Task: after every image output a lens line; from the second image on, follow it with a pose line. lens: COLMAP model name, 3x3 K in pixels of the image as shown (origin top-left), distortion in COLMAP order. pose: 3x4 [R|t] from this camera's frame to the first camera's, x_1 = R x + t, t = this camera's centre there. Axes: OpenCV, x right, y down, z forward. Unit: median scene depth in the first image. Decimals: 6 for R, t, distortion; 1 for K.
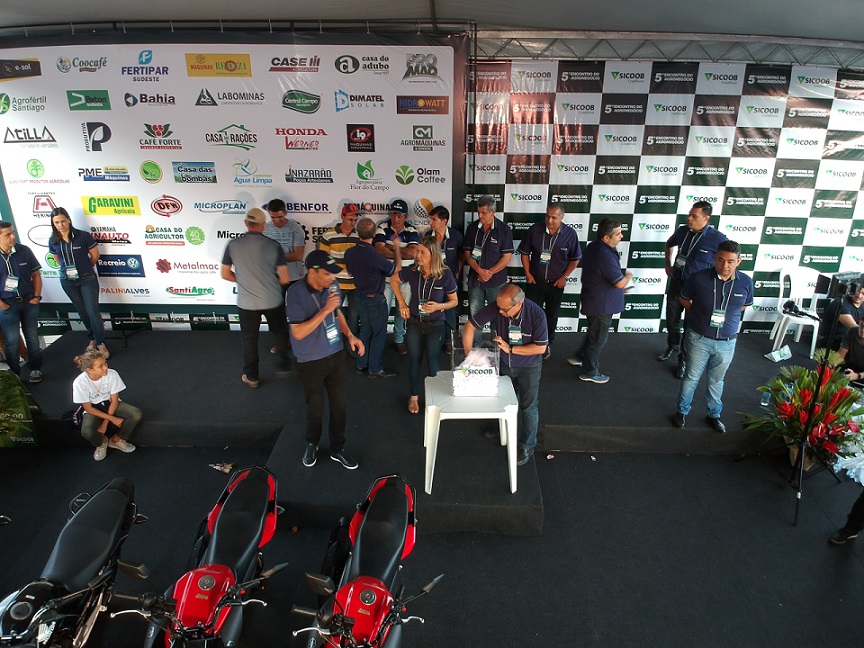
lens RADIAL K [[648.6, 0, 437.1], [0, 648.6, 322.1], [0, 0, 1]] dist [0.069952, -0.142221]
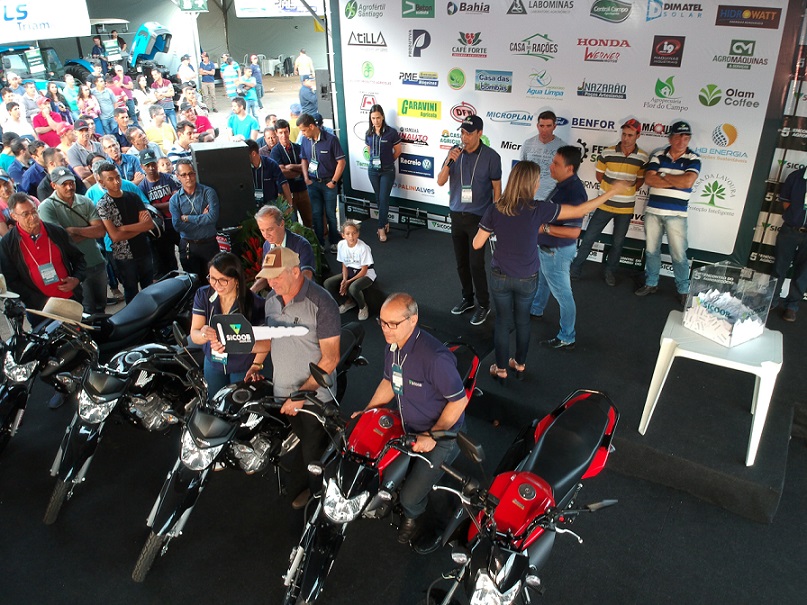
lens RADIAL K [[605.9, 0, 408.3], [0, 605.9, 300.8], [0, 0, 1]] dist [0.069952, -0.142221]
pose [[0.854634, 0.219049, -0.470764, 0.051953], [-0.207213, 0.975214, 0.077592, 0.068159], [0.476092, 0.031235, 0.878841, 0.085314]]
